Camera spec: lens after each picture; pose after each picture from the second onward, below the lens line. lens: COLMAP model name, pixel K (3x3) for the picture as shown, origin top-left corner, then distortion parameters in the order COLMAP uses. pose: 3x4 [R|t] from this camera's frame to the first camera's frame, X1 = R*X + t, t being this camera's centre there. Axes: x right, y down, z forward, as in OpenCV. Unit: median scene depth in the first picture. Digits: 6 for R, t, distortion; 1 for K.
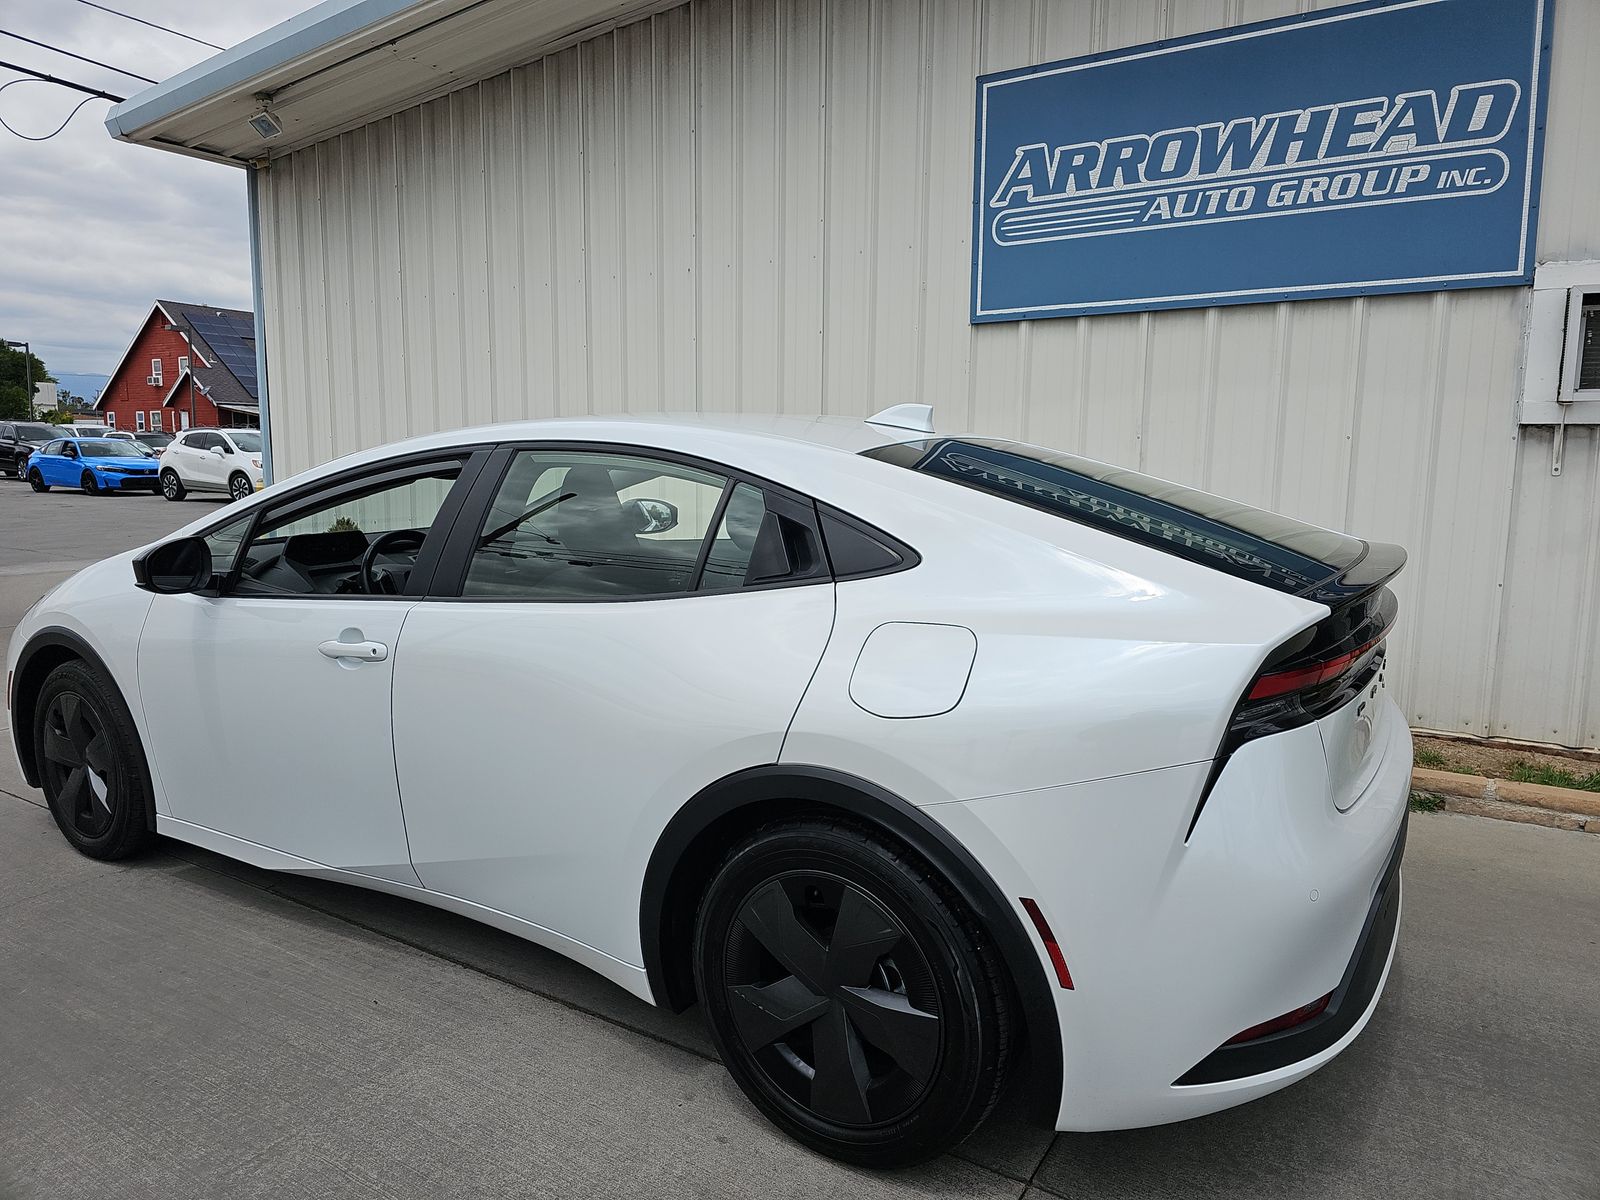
lens RADIAL K [[1078.9, 0, 800.0], [0, 1078.9, 600.0], [0, 0, 1]] dist [0.029150, -0.035110]
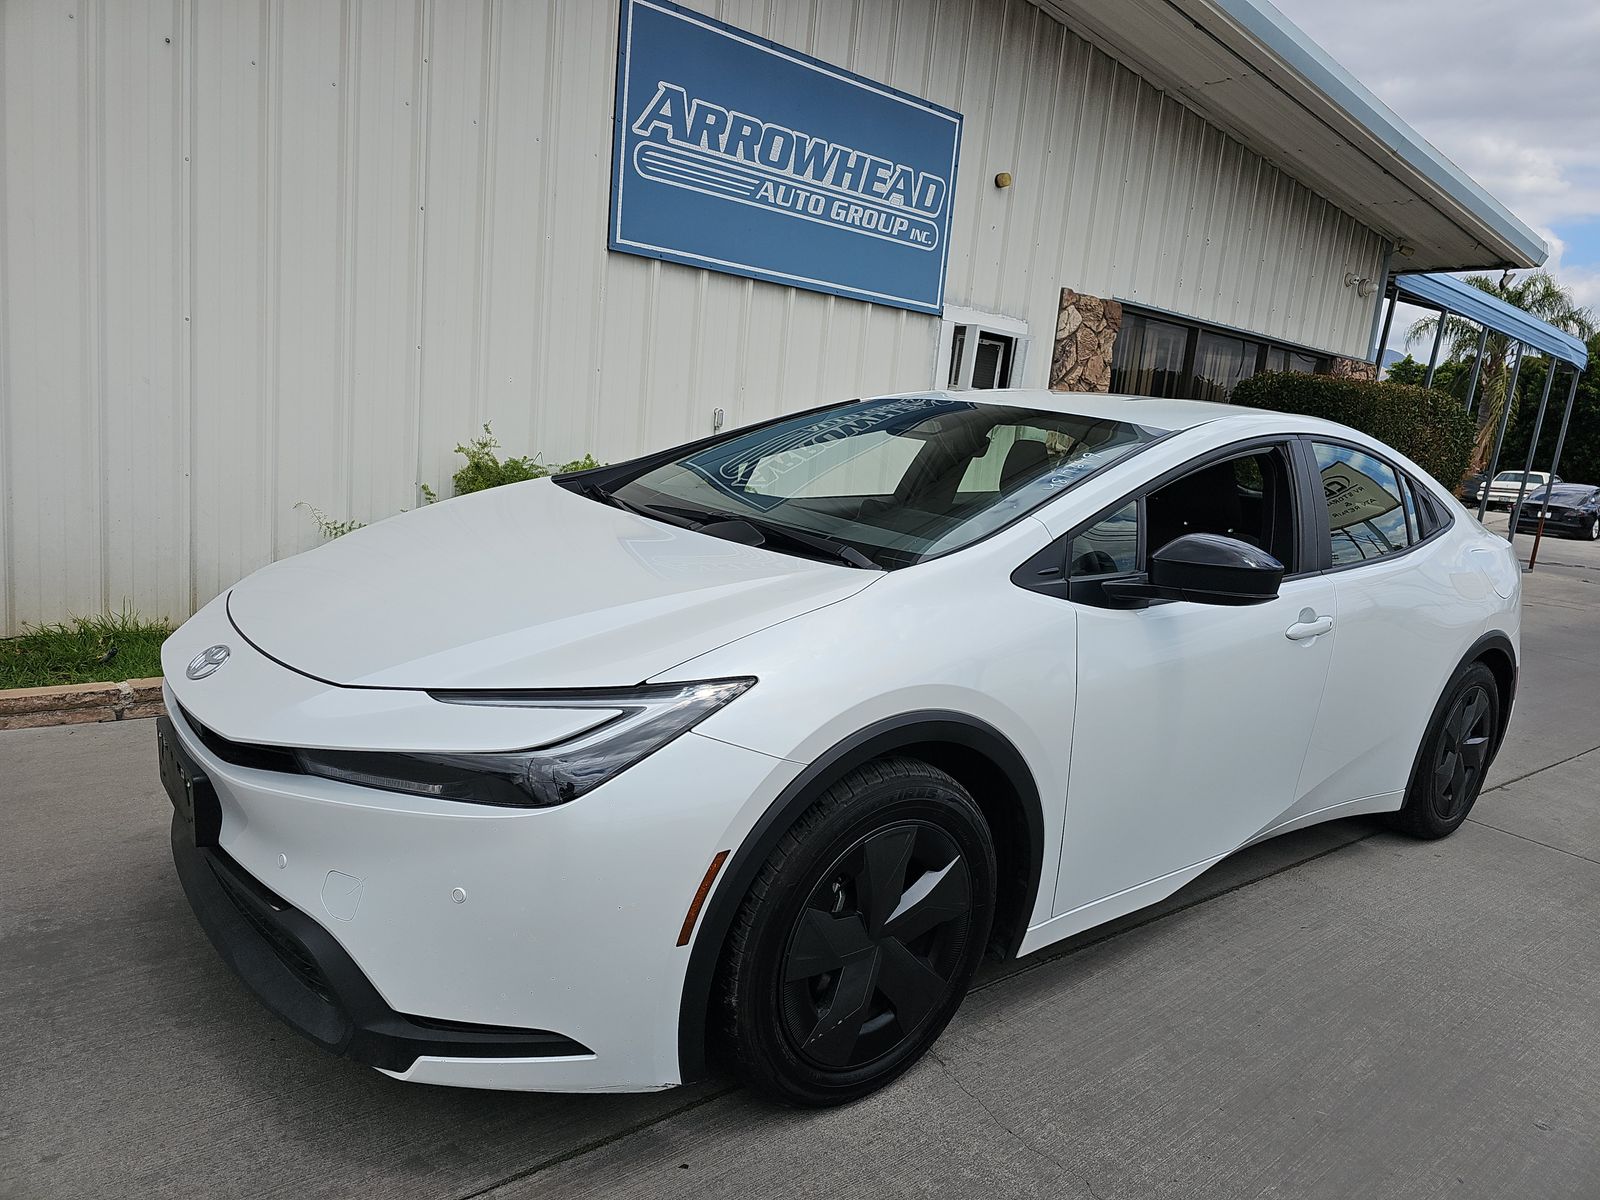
lens RADIAL K [[1143.6, 0, 800.0], [0, 1143.6, 600.0], [0, 0, 1]] dist [0.056987, -0.039094]
pose [[0.273374, -0.134145, 0.952508, -0.941311], [0.023283, 0.990861, 0.132865, -0.094589], [-0.961626, -0.014145, 0.273999, 0.653803]]
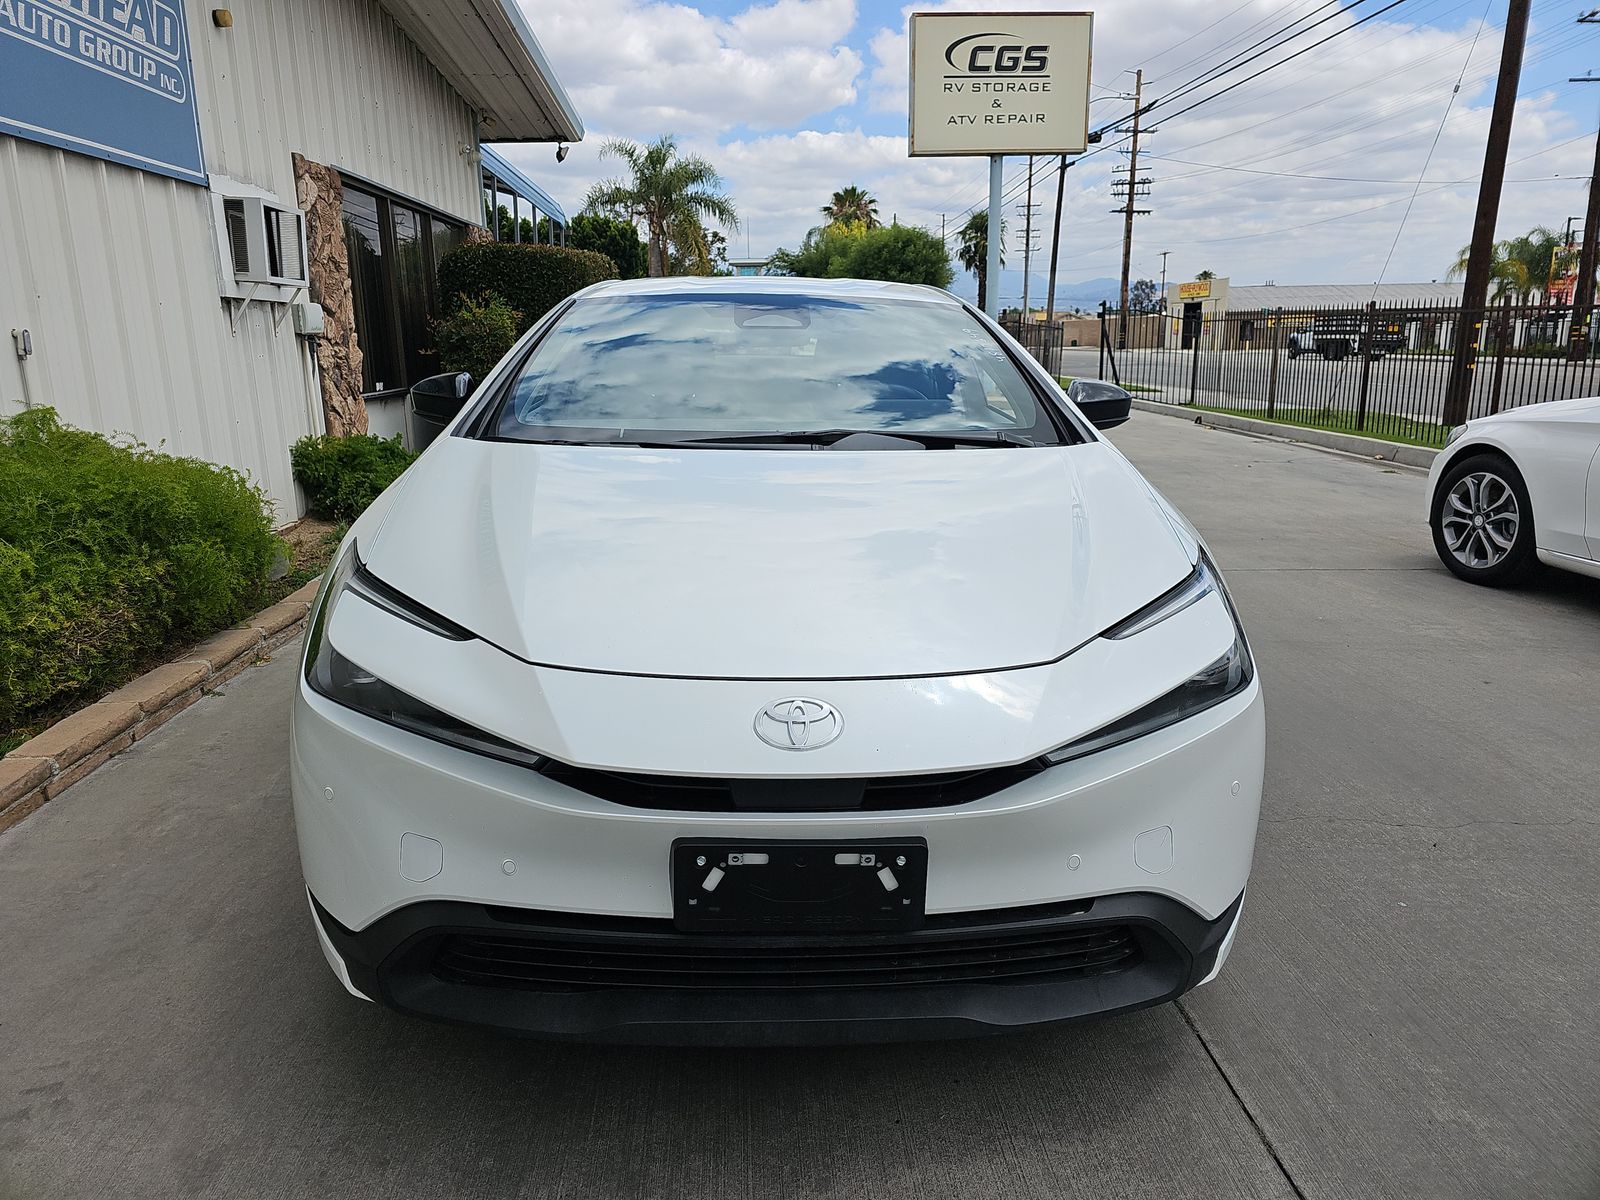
lens RADIAL K [[1143.6, 0, 800.0], [0, 1143.6, 600.0], [0, 0, 1]] dist [0.056987, -0.039094]
pose [[-0.567686, -0.191660, 0.800624, -0.849362], [0.096428, 0.950347, 0.295874, -0.146103], [-0.817578, 0.245166, -0.521018, 1.135175]]
